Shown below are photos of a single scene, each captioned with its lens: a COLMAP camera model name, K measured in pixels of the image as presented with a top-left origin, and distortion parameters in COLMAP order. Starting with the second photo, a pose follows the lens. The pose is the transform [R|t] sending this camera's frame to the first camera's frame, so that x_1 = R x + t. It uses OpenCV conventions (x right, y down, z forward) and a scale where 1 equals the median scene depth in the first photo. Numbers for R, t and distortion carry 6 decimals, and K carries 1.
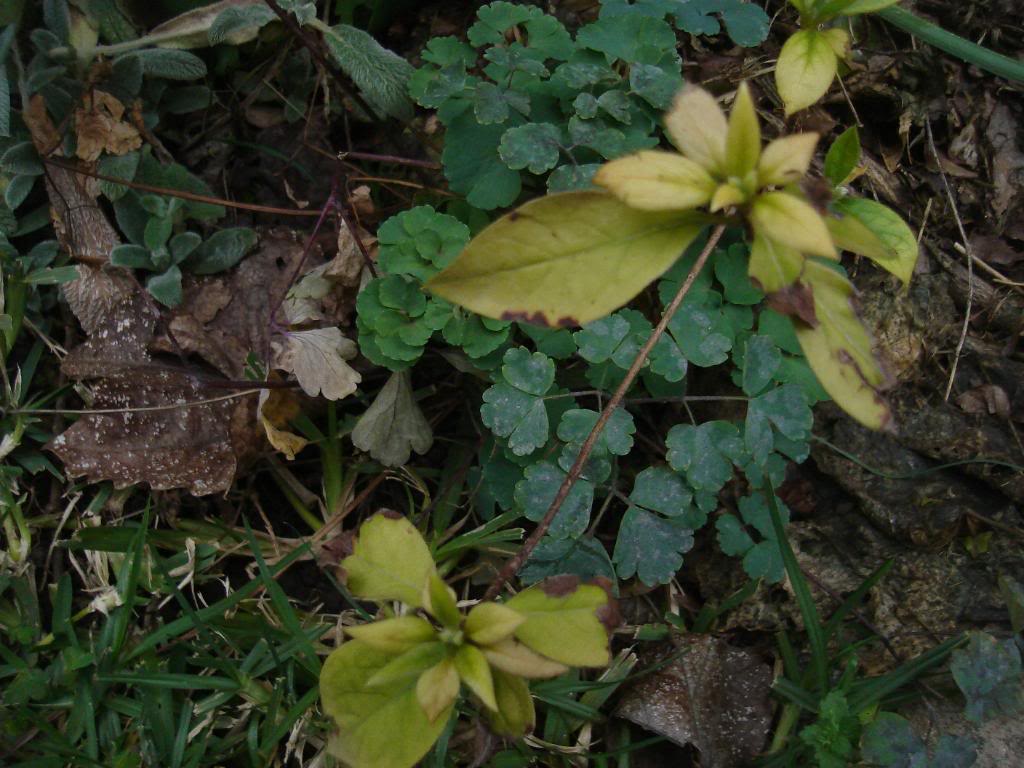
lens RADIAL K [[963.5, 0, 512.0], [0, 963.5, 384.0], [0, 0, 1]] dist [-0.187390, 0.132254]
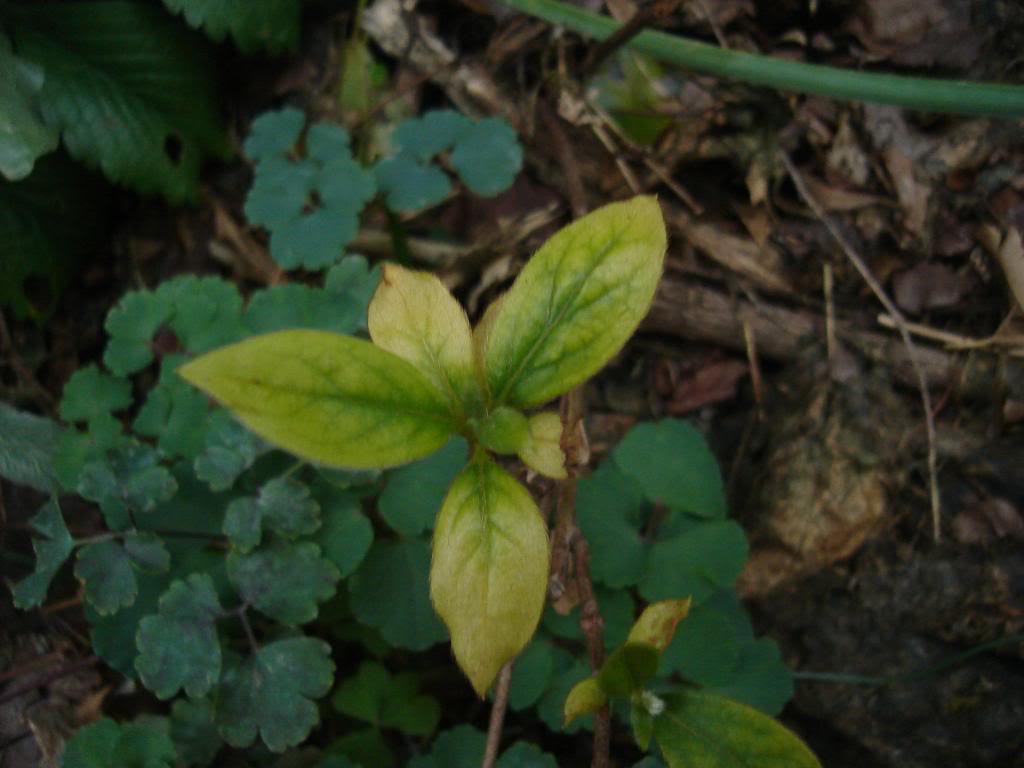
lens RADIAL K [[963.5, 0, 512.0], [0, 963.5, 384.0], [0, 0, 1]] dist [-0.187390, 0.132254]
pose [[0.928480, -0.371353, -0.004674, 0.203842], [0.371135, 0.927326, 0.048223, -0.251827], [-0.013573, -0.046509, 0.998826, 0.281466]]
